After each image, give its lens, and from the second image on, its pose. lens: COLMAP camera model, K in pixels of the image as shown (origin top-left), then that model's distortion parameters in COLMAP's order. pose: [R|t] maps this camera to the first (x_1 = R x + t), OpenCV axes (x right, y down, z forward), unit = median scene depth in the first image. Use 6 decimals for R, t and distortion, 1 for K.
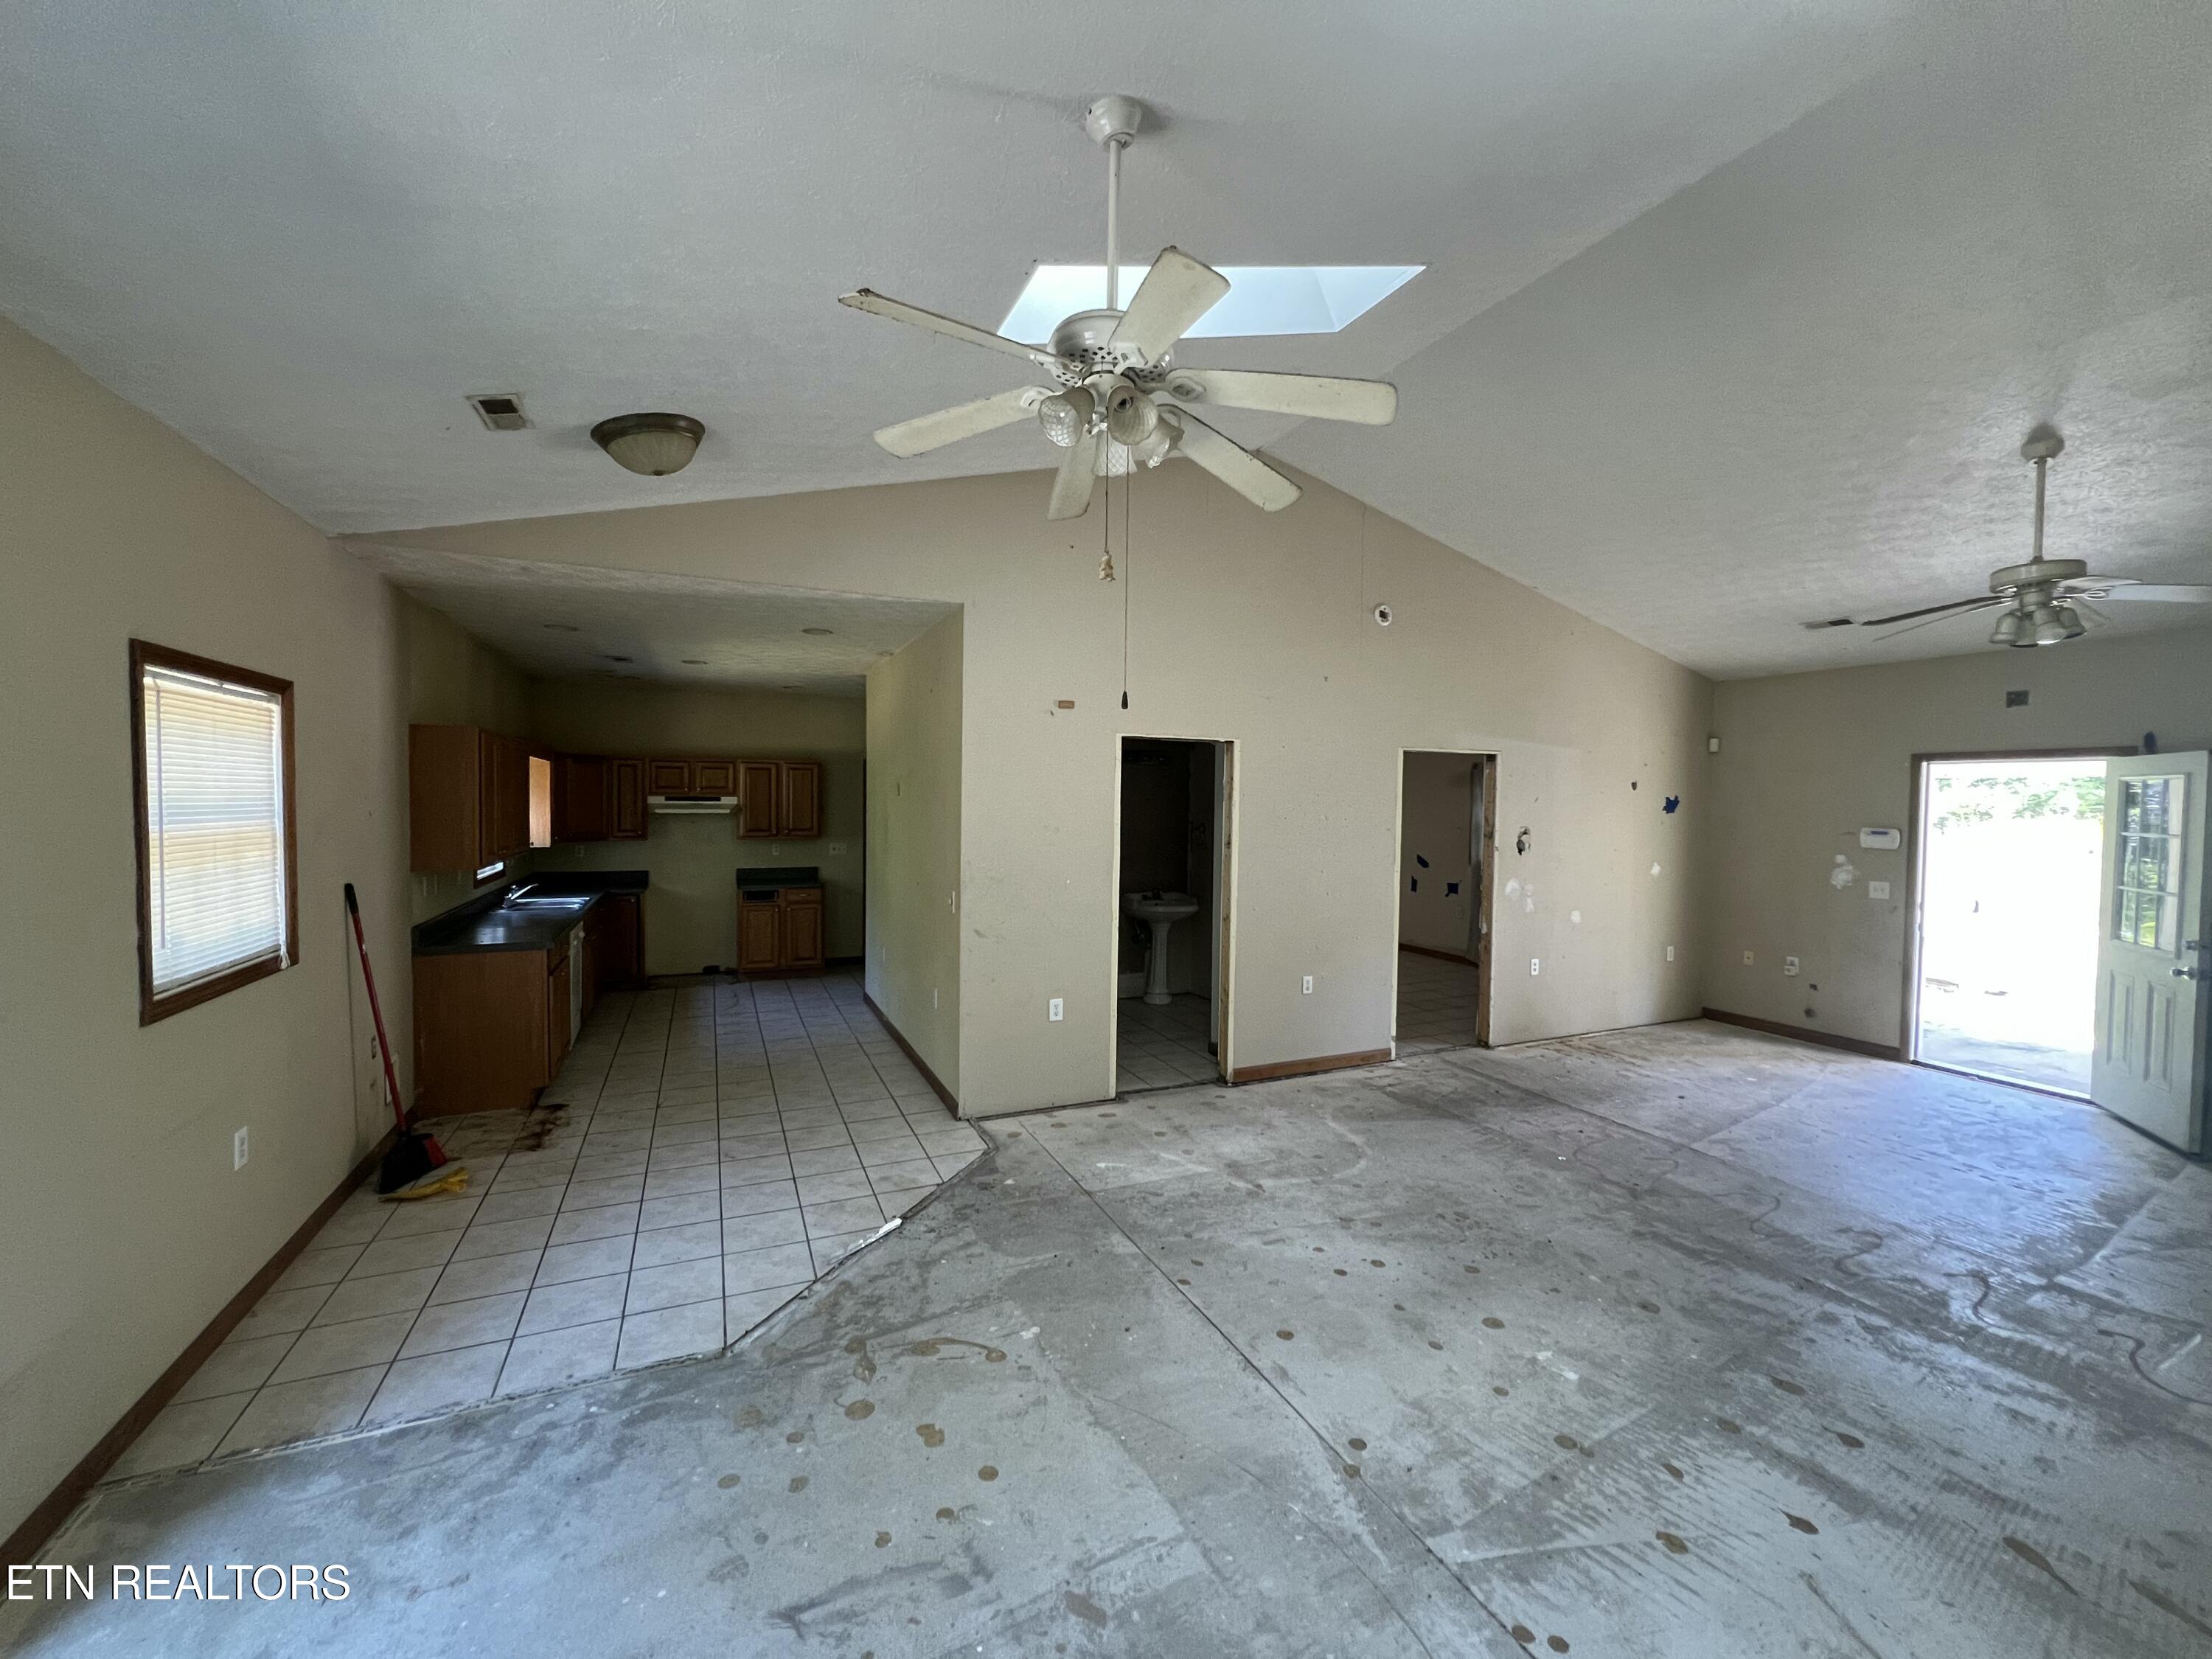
lens RADIAL K [[884.5, 0, 1107.6], [0, 884.5, 829.5], [0, 0, 1]] dist [0.001097, 0.000622]
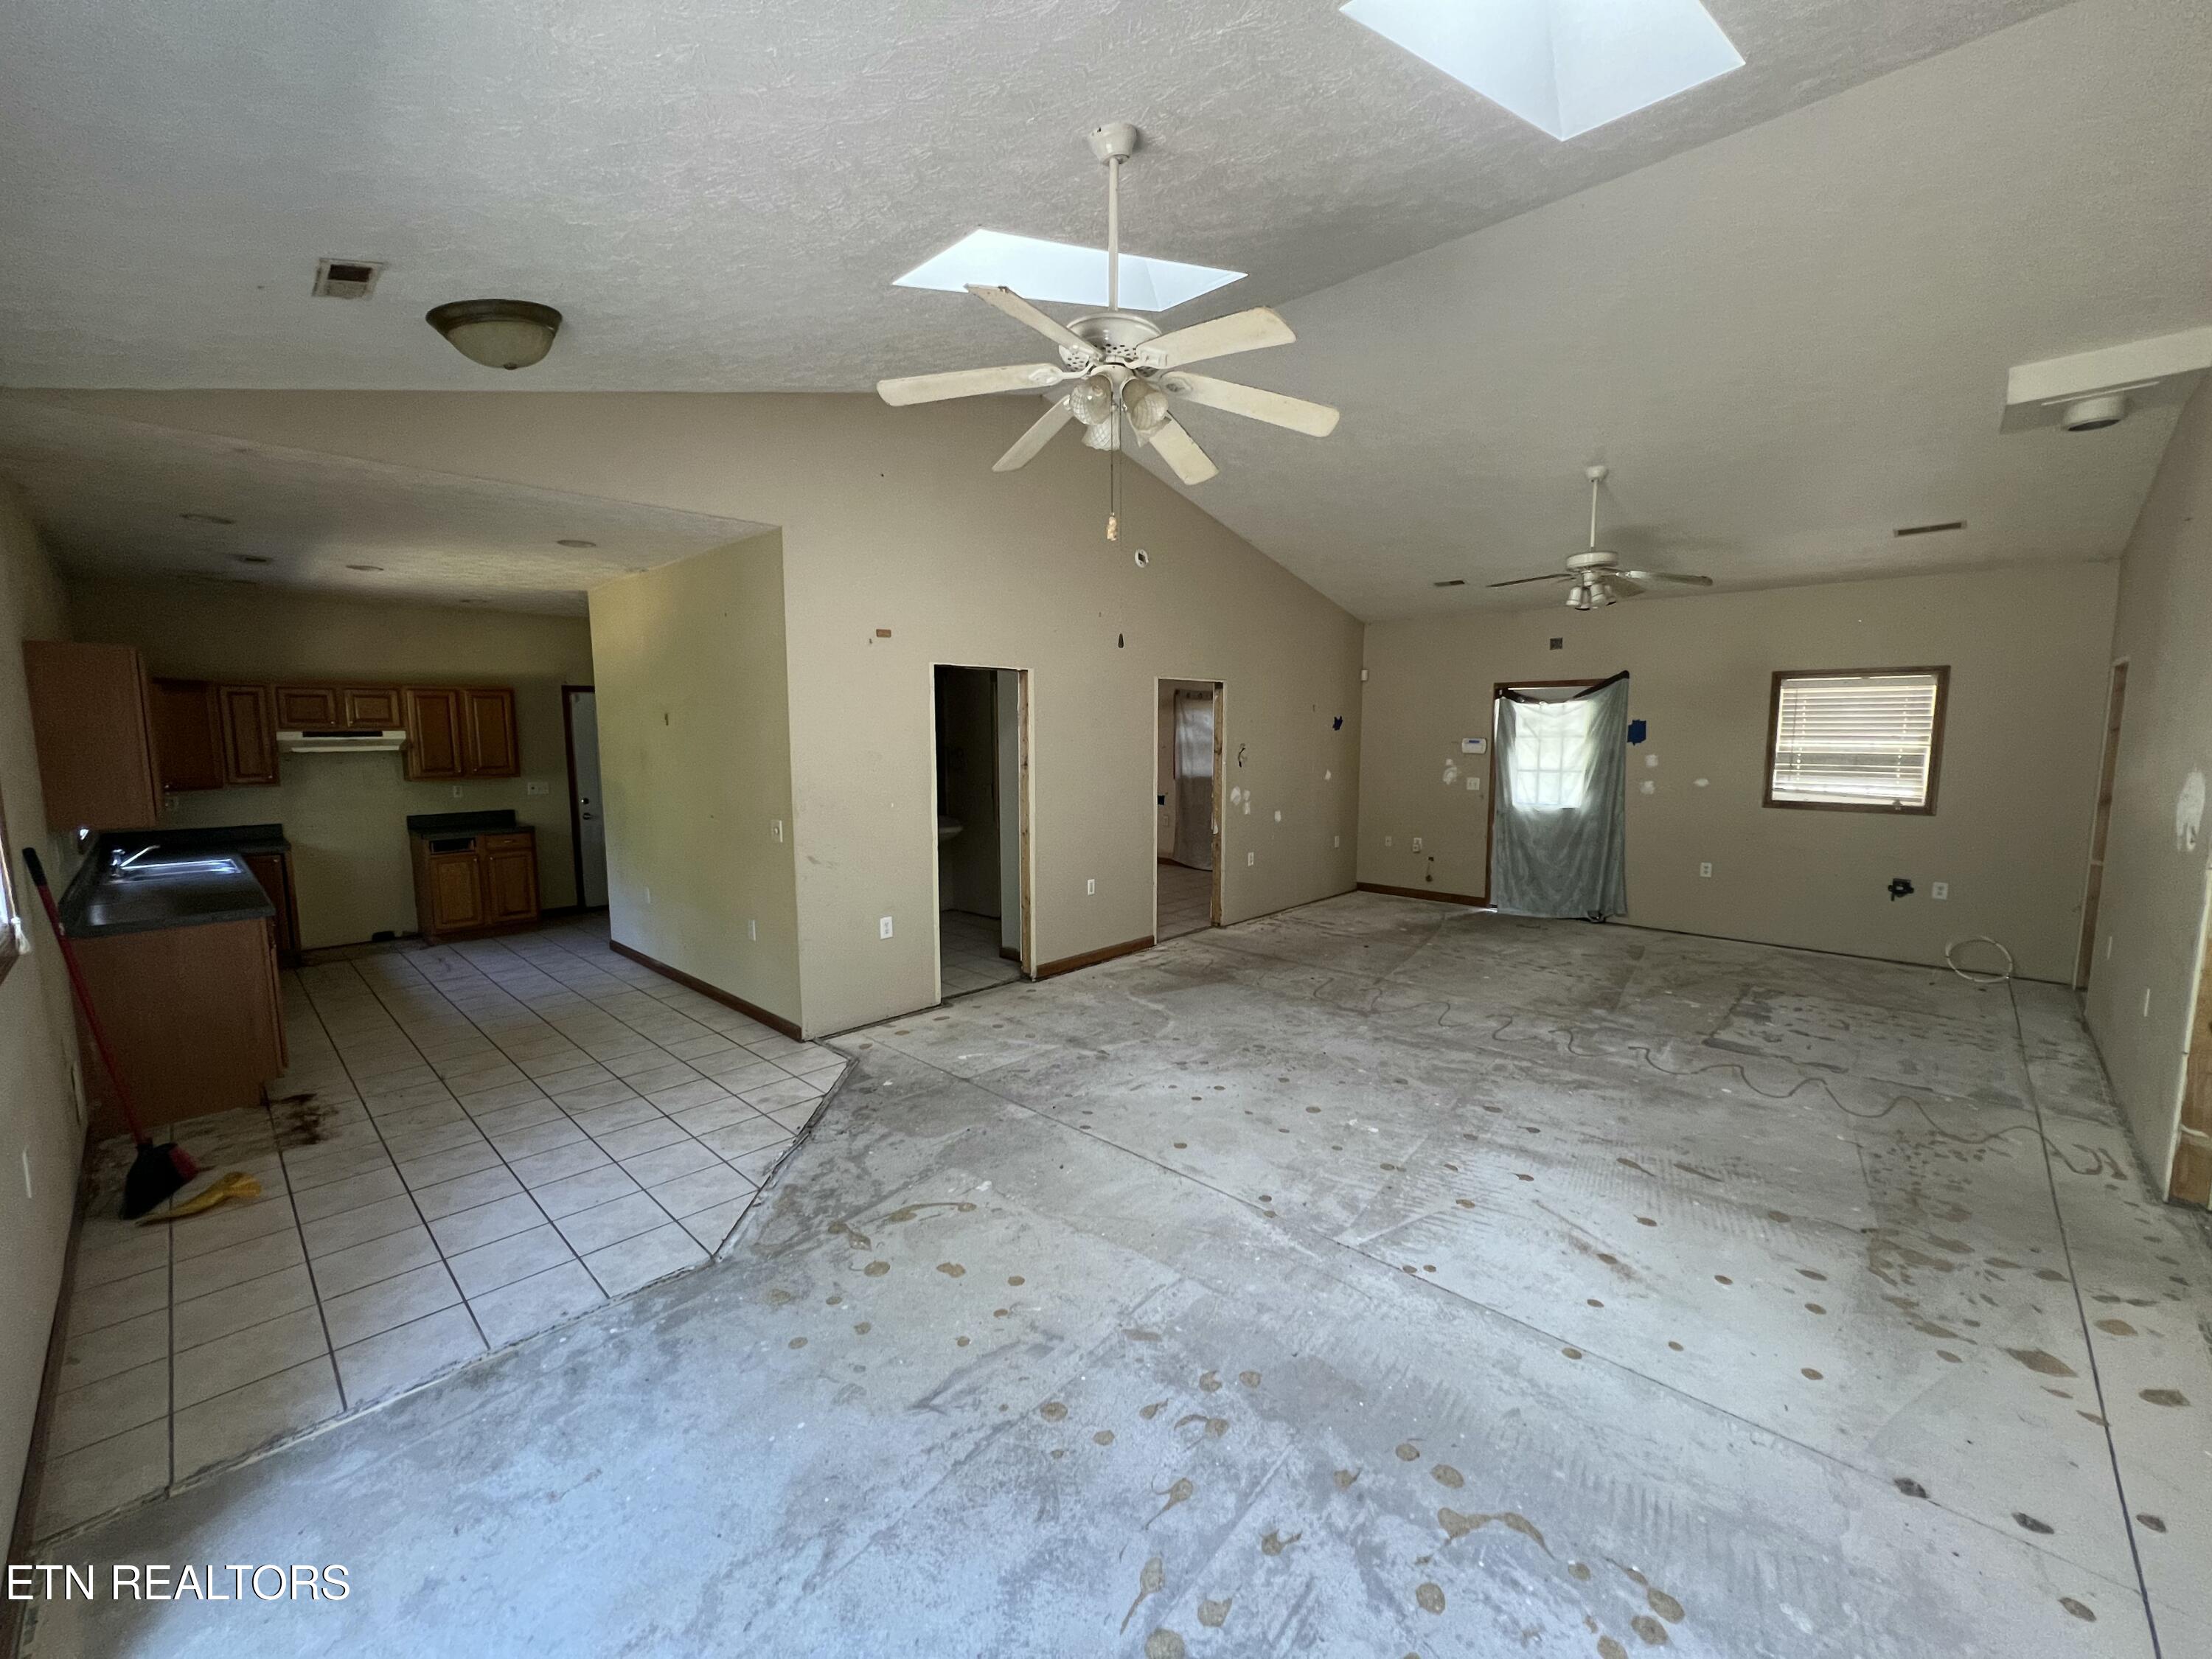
lens RADIAL K [[884.5, 0, 1099.7], [0, 884.5, 827.7], [0, 0, 1]] dist [0.001097, 0.000622]
pose [[0.927103, -0.058486, 0.370216, -0.297020], [0.028275, 0.995849, 0.086515, 0.002540], [-0.373739, -0.069741, 0.924908, -0.084699]]
